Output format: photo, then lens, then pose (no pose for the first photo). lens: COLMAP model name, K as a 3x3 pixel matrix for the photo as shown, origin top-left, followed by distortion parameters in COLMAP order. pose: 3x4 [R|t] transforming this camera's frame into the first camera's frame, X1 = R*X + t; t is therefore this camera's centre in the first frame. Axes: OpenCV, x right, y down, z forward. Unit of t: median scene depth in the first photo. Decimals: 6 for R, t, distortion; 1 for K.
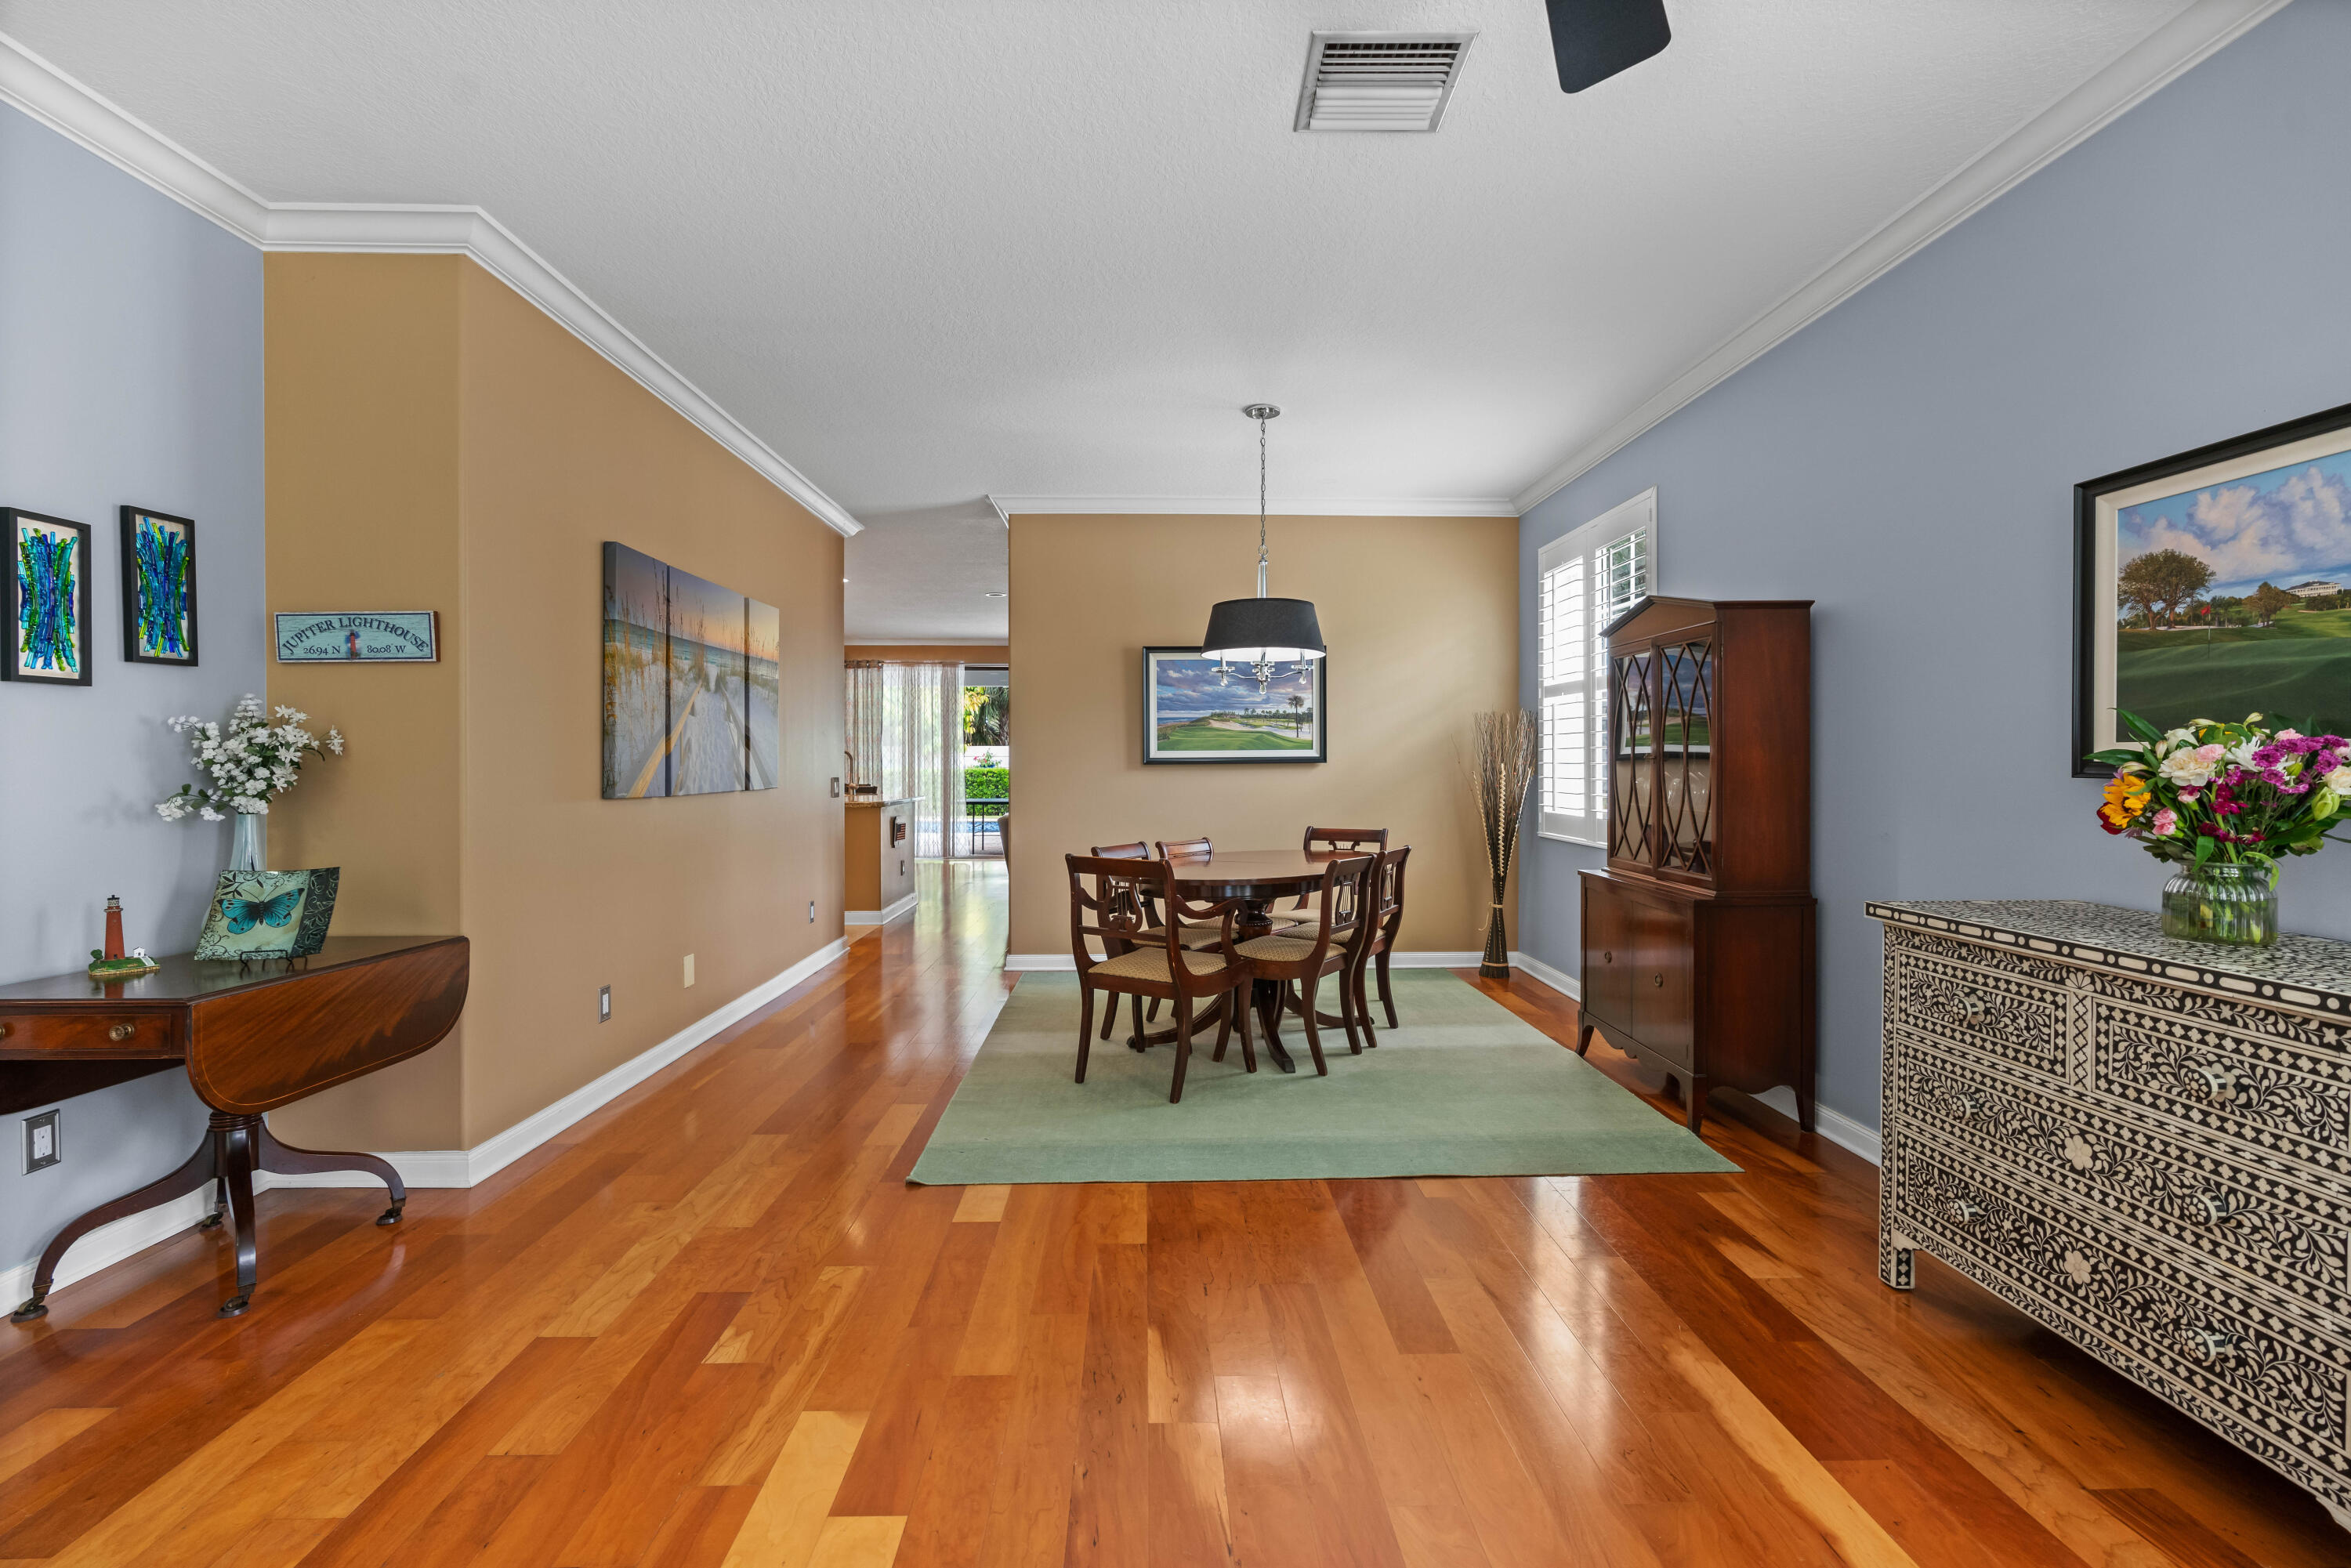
lens RADIAL K [[1057.1, 0, 1175.5], [0, 1057.1, 775.5], [0, 0, 1]] dist [-0.015198, 0.007136]
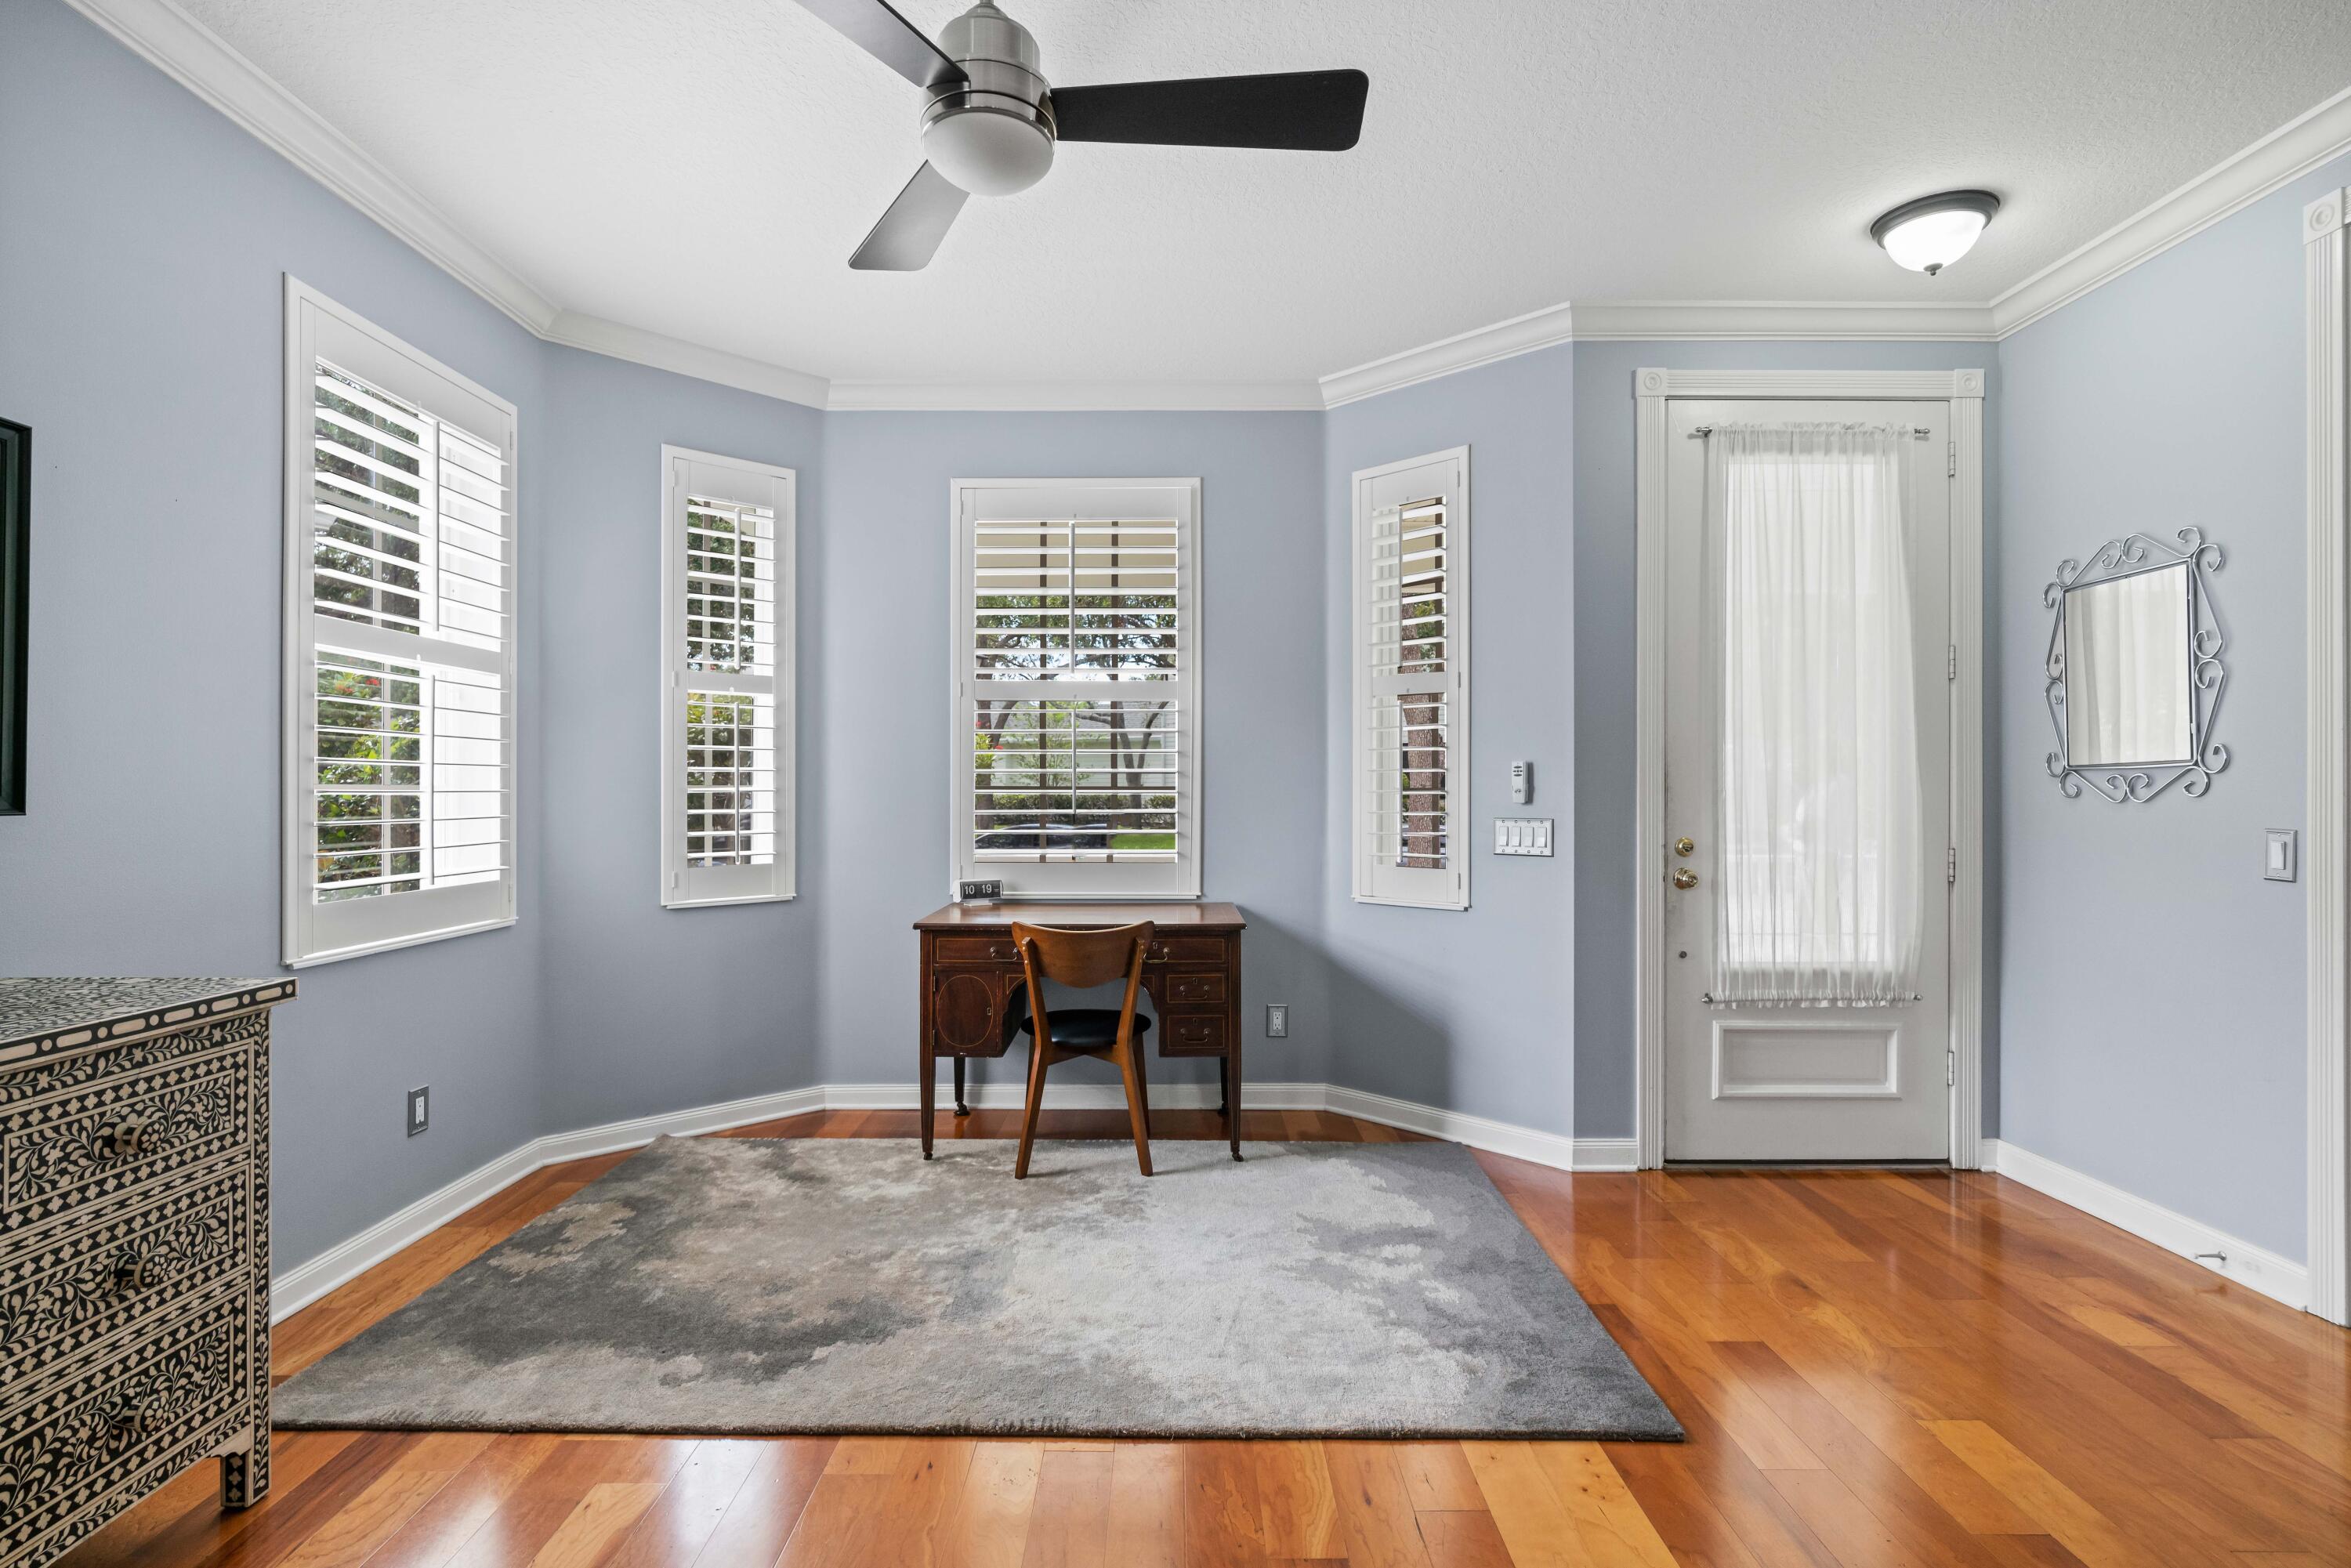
lens RADIAL K [[1175.4, 0, 1164.4], [0, 1175.4, 784.4], [0, 0, 1]] dist [-0.009270, 0.005625]
pose [[-0.999506, -0.000309, 0.031429, 0.021182], [-0.000040, 0.999963, 0.008566, -0.016321], [-0.031430, 0.008560, -0.999469, 1.135133]]
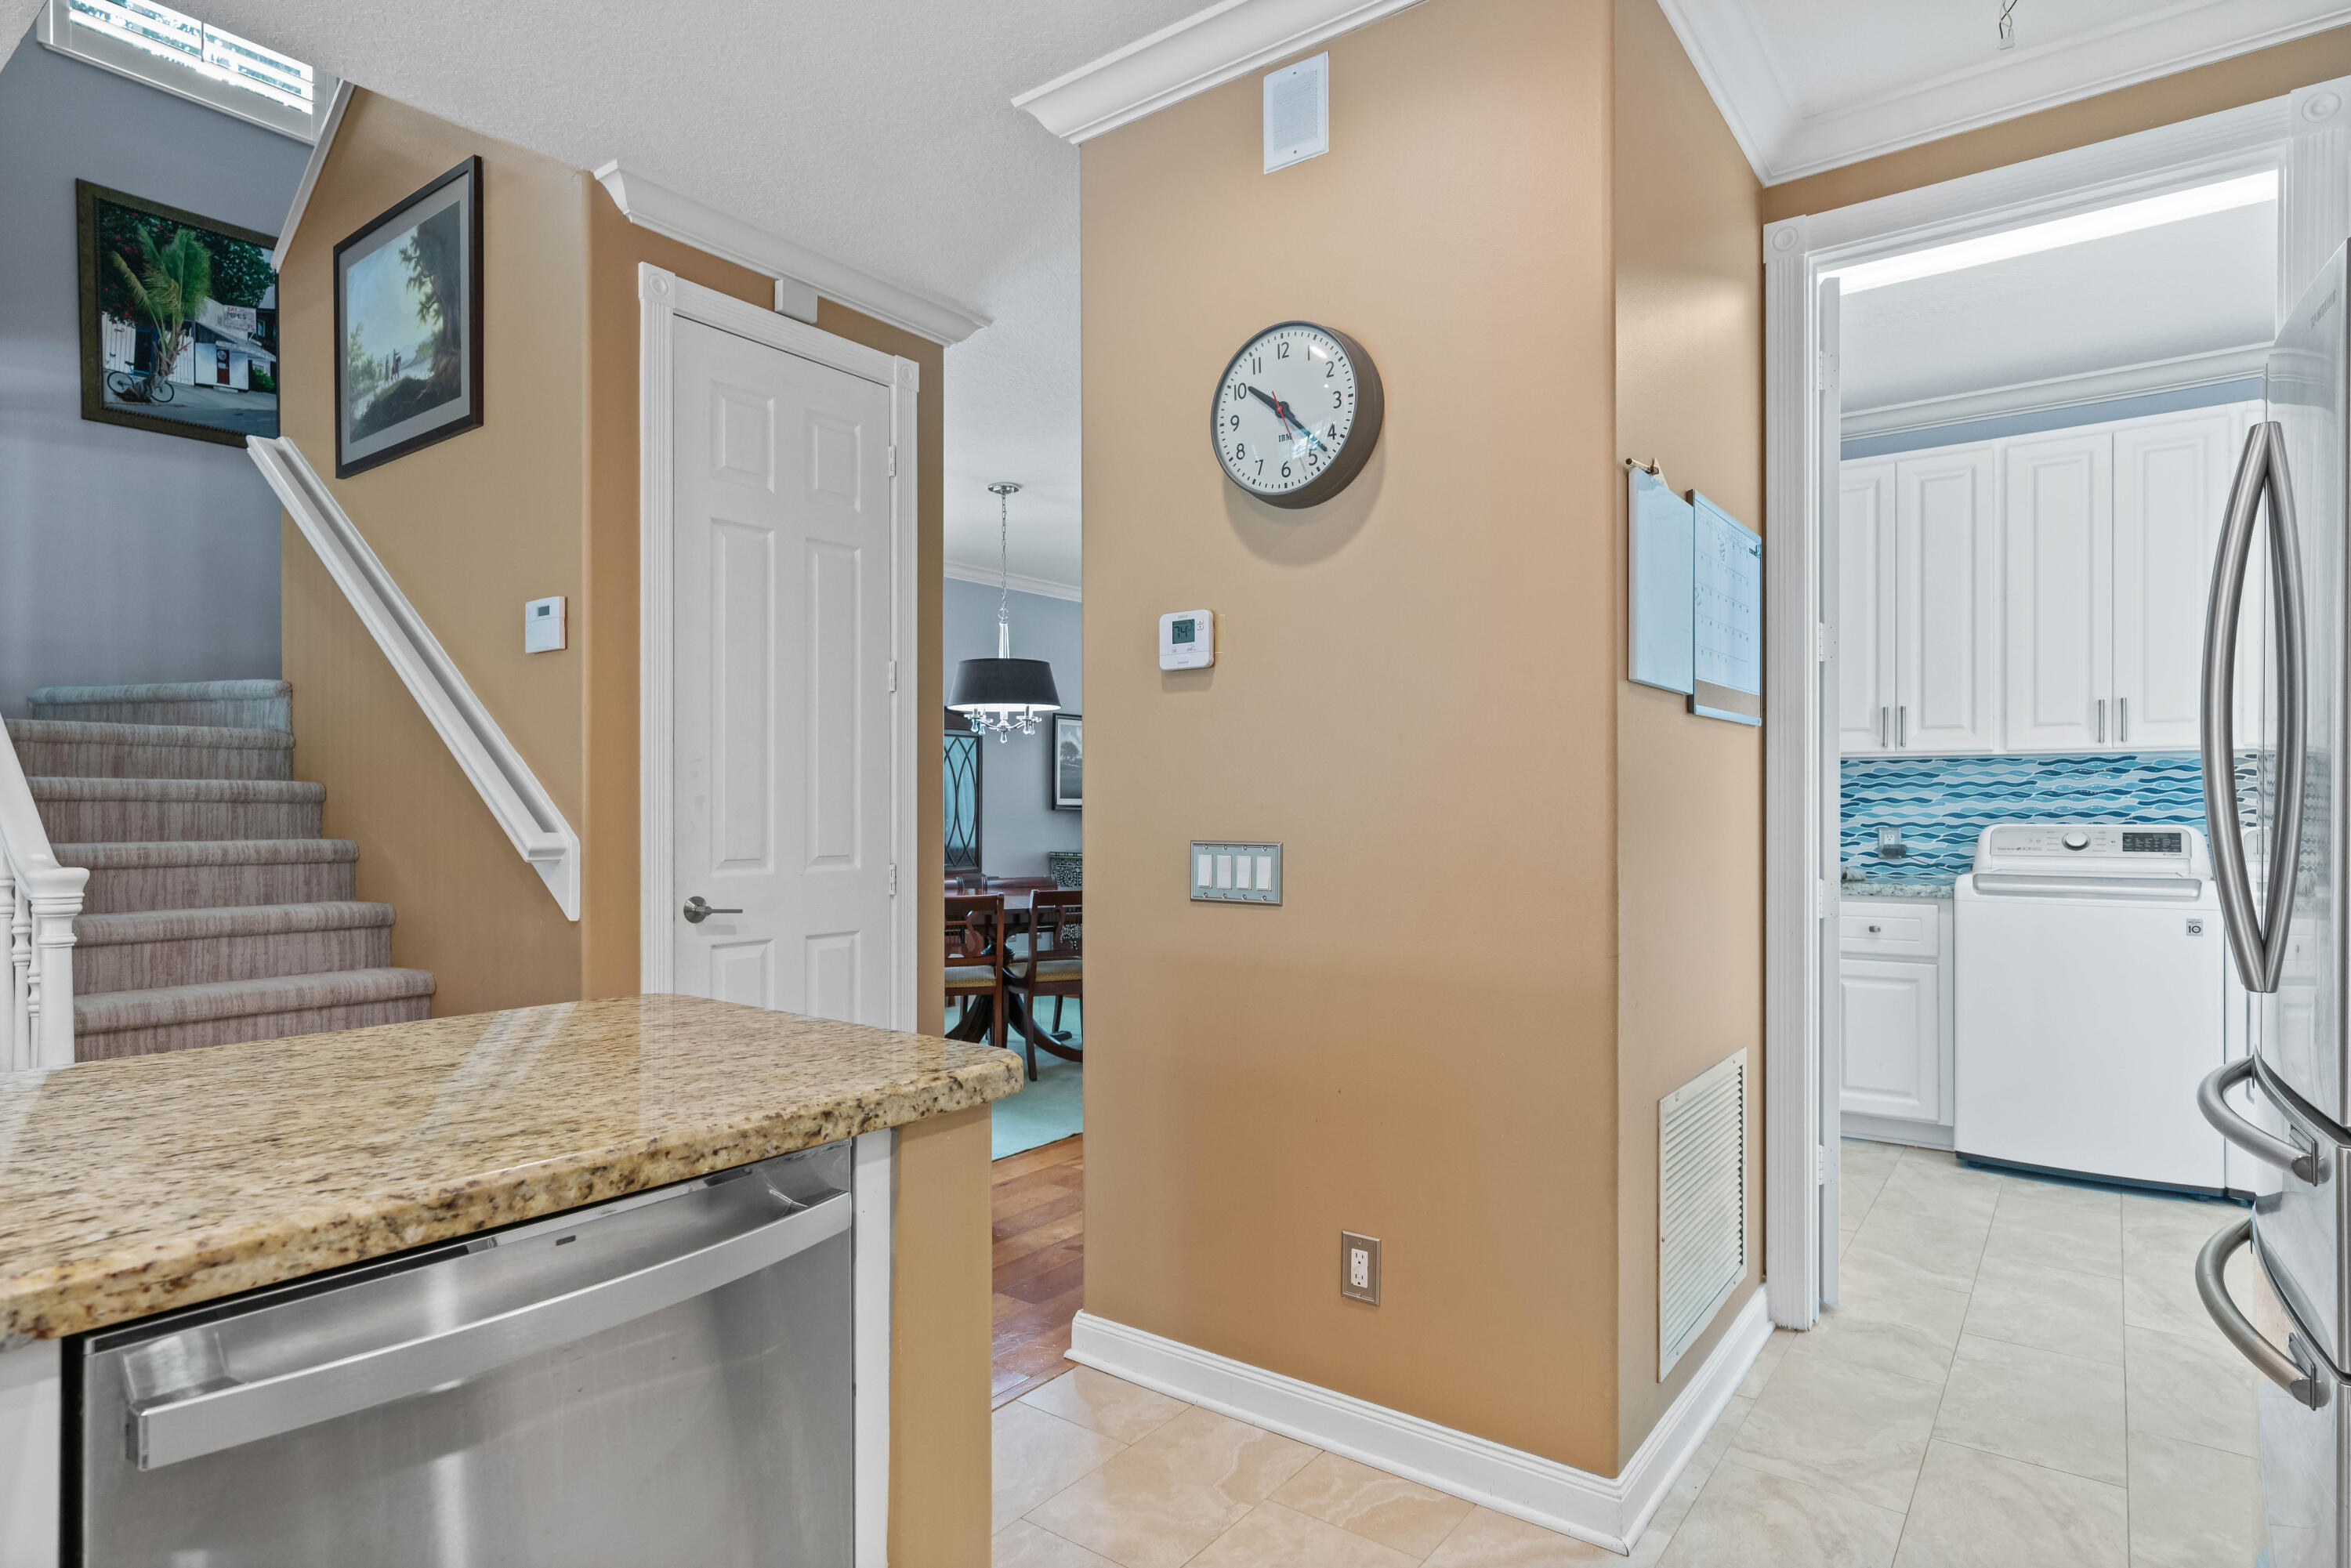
lens RADIAL K [[1262.6, 0, 1153.4], [0, 1262.6, 800.2], [0, 0, 1]] dist [-0.006759, 0.002214]
pose [[-0.776636, 0.002148, 0.629946, -1.346834], [0.006617, 0.999967, 0.004747, -0.034322], [-0.629915, 0.007855, -0.776624, 2.992853]]
